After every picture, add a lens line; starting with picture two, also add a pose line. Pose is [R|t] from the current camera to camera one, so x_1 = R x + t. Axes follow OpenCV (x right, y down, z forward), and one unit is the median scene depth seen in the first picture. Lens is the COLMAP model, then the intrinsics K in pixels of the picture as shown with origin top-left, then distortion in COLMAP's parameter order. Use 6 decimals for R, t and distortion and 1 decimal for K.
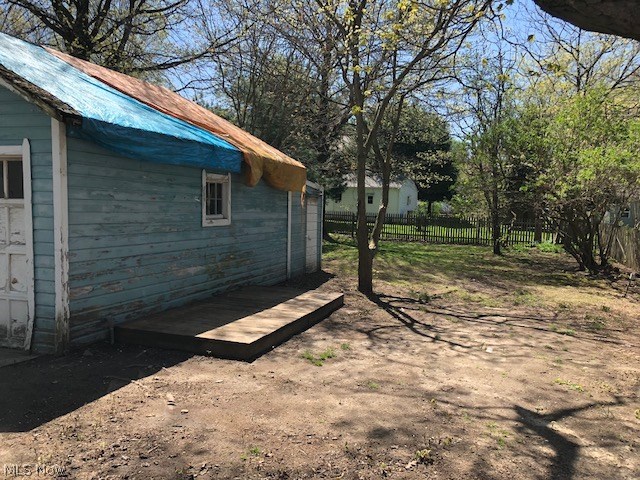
lens RADIAL K [[522.4, 0, 319.4], [0, 522.4, 236.2], [0, 0, 1]] dist [0.050896, -0.067665]
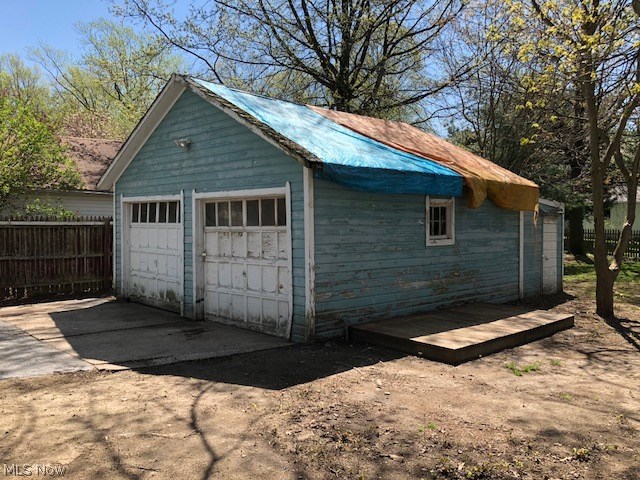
lens RADIAL K [[522.4, 0, 319.4], [0, 522.4, 236.2], [0, 0, 1]] dist [0.050896, -0.067665]
pose [[0.882651, -0.013345, -0.469839, 0.133968], [-0.005374, 0.999245, -0.038478, 0.006510], [0.469998, 0.036487, 0.881913, -0.131560]]
